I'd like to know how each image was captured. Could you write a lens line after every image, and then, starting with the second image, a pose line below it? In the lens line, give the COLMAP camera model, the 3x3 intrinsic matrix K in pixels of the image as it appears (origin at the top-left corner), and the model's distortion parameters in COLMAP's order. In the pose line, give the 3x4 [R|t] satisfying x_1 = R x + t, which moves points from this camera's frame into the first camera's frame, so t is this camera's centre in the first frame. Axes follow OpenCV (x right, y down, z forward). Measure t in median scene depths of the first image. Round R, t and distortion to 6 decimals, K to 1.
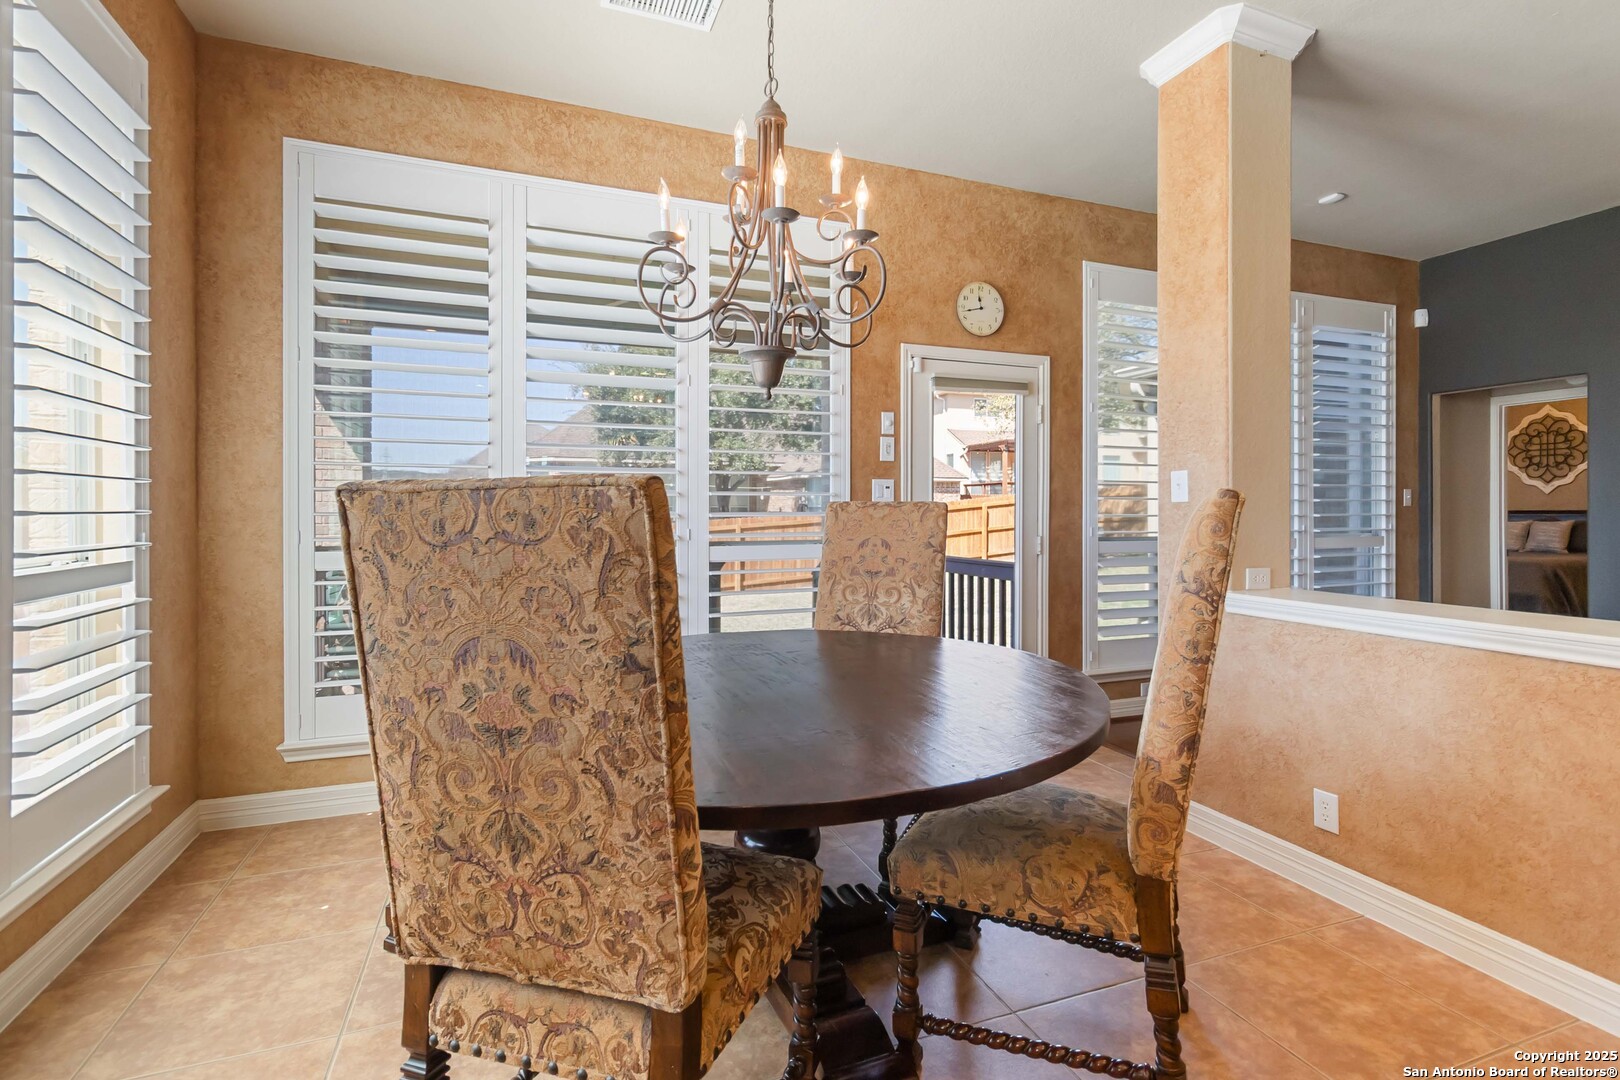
lens RADIAL K [[762.2, 0, 813.8], [0, 762.2, 508.1], [0, 0, 1]] dist [0.003523, 0.001472]
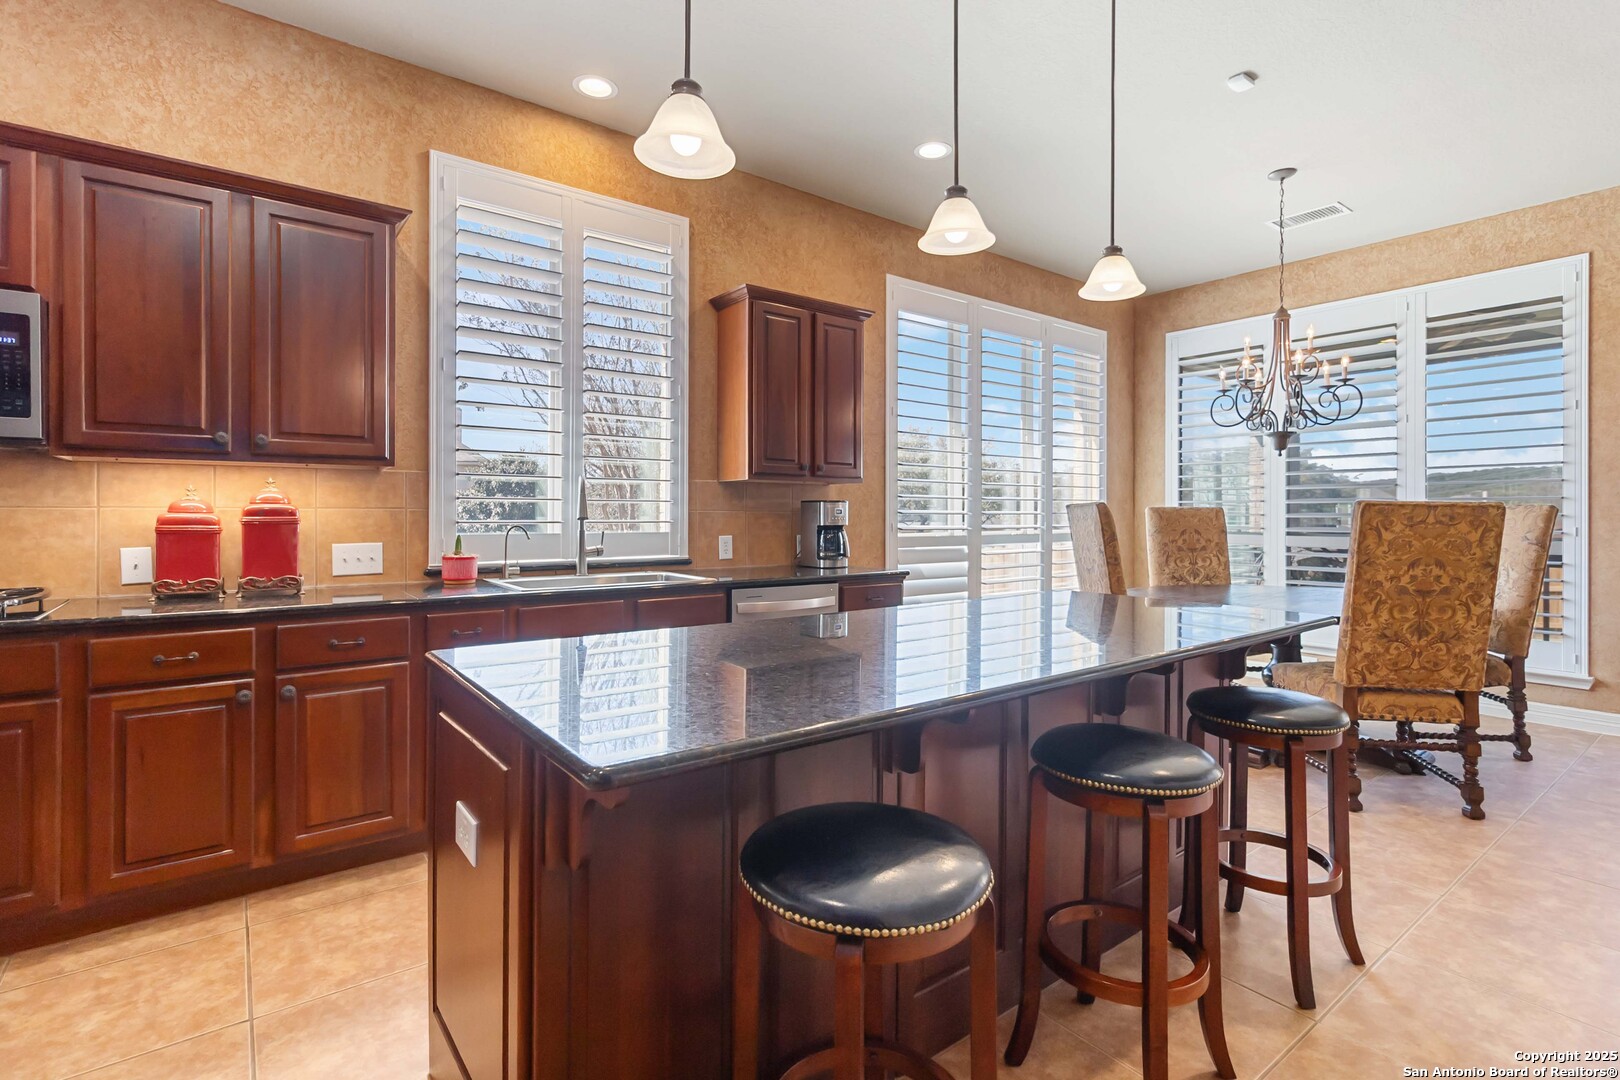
lens RADIAL K [[766.7, 0, 810.0], [0, 766.7, 503.4], [0, 0, 1]] dist [0.007021, 0.001995]
pose [[0.278628, -0.012939, -0.960312, 1.028651], [0.001225, 0.999913, -0.013117, 0.003840], [0.960398, 0.002479, 0.278619, -0.507141]]
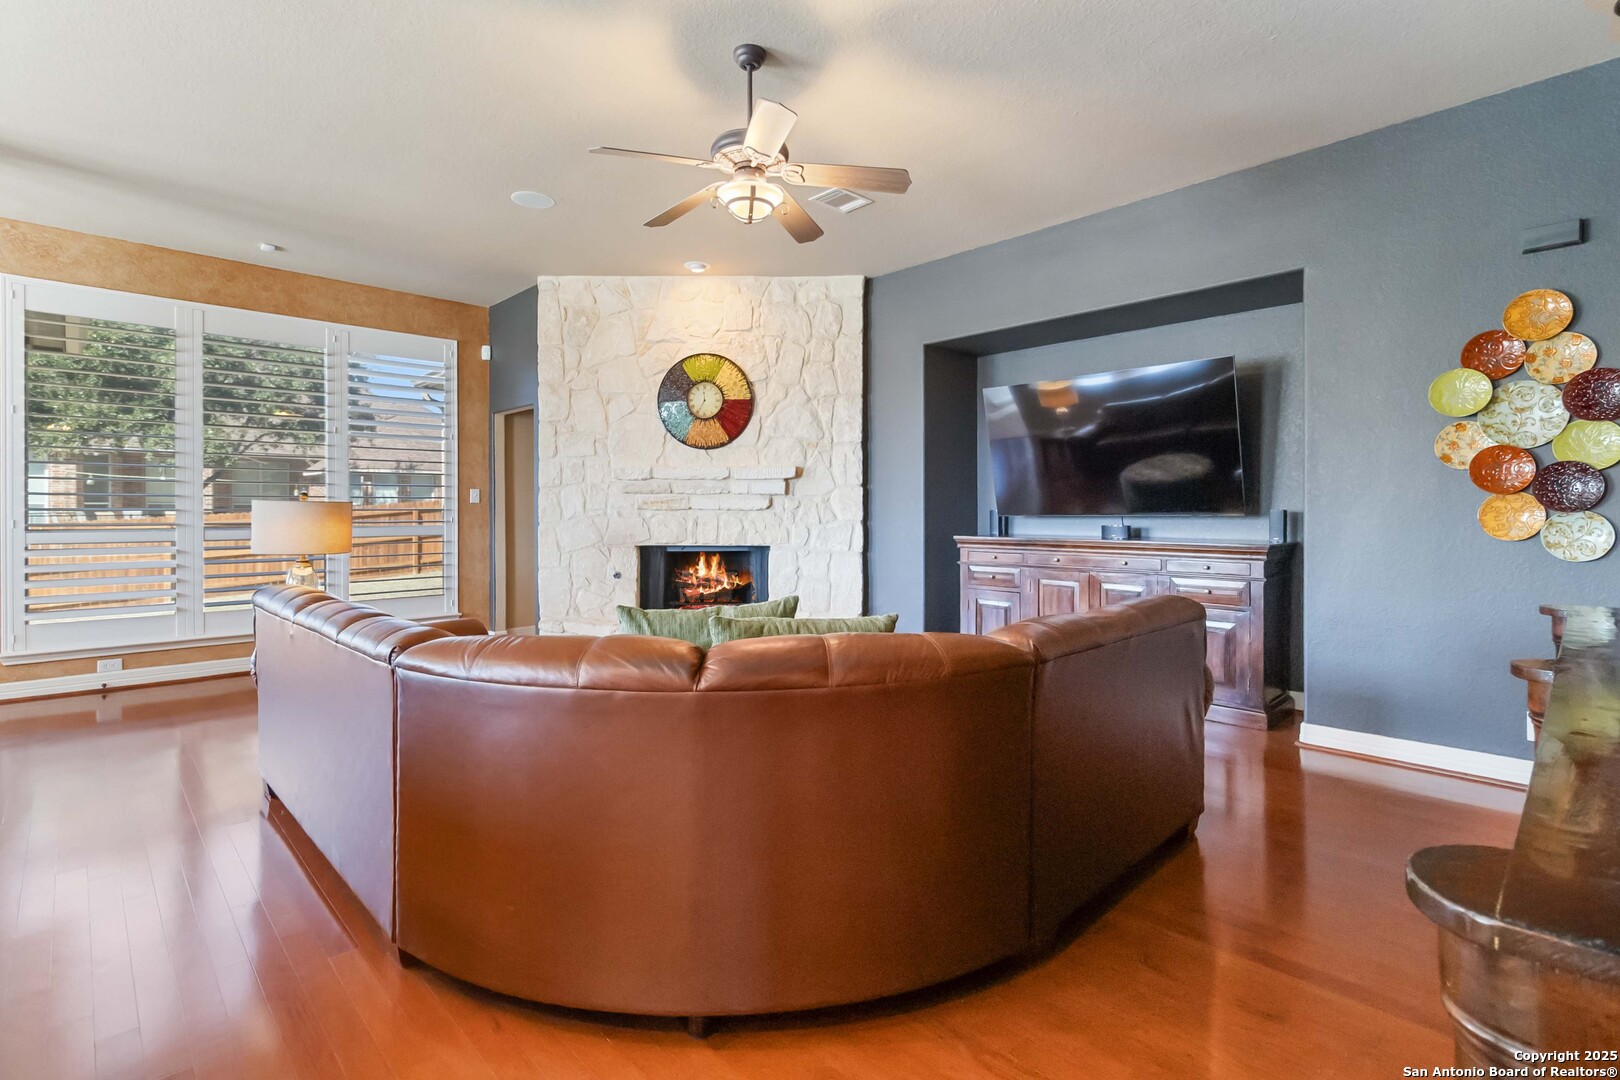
lens RADIAL K [[762.2, 0, 813.8], [0, 762.2, 508.1], [0, 0, 1]] dist [0.003523, 0.001472]
pose [[0.920704, 0.000247, 0.390262, 1.433398], [-0.001189, 0.999997, 0.002171, 0.004701], [-0.390260, -0.002463, 0.920701, -0.643221]]
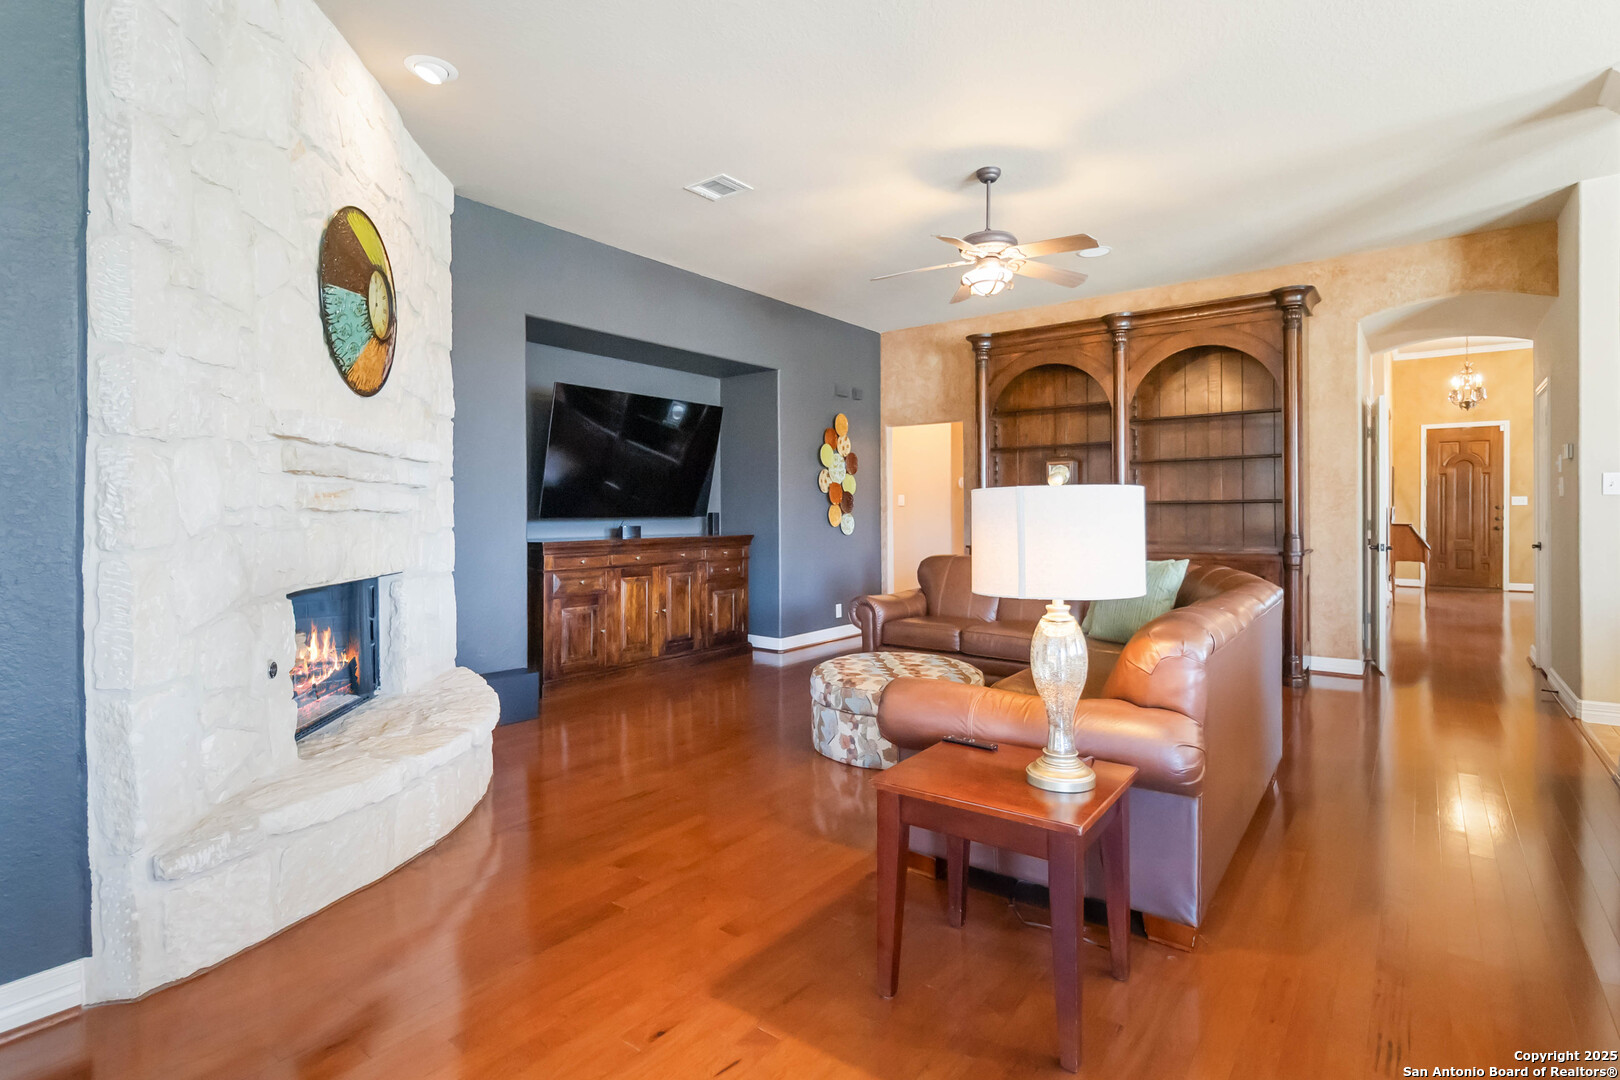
lens RADIAL K [[798.9, 0, 815.7], [0, 798.9, 517.9], [0, 0, 1]] dist [-0.001511, -0.000733]
pose [[-0.526307, -0.002486, 0.850291, 0.712651], [-0.000533, 0.999996, 0.002595, 0.018765], [-0.850294, 0.000913, -0.526307, 1.301057]]
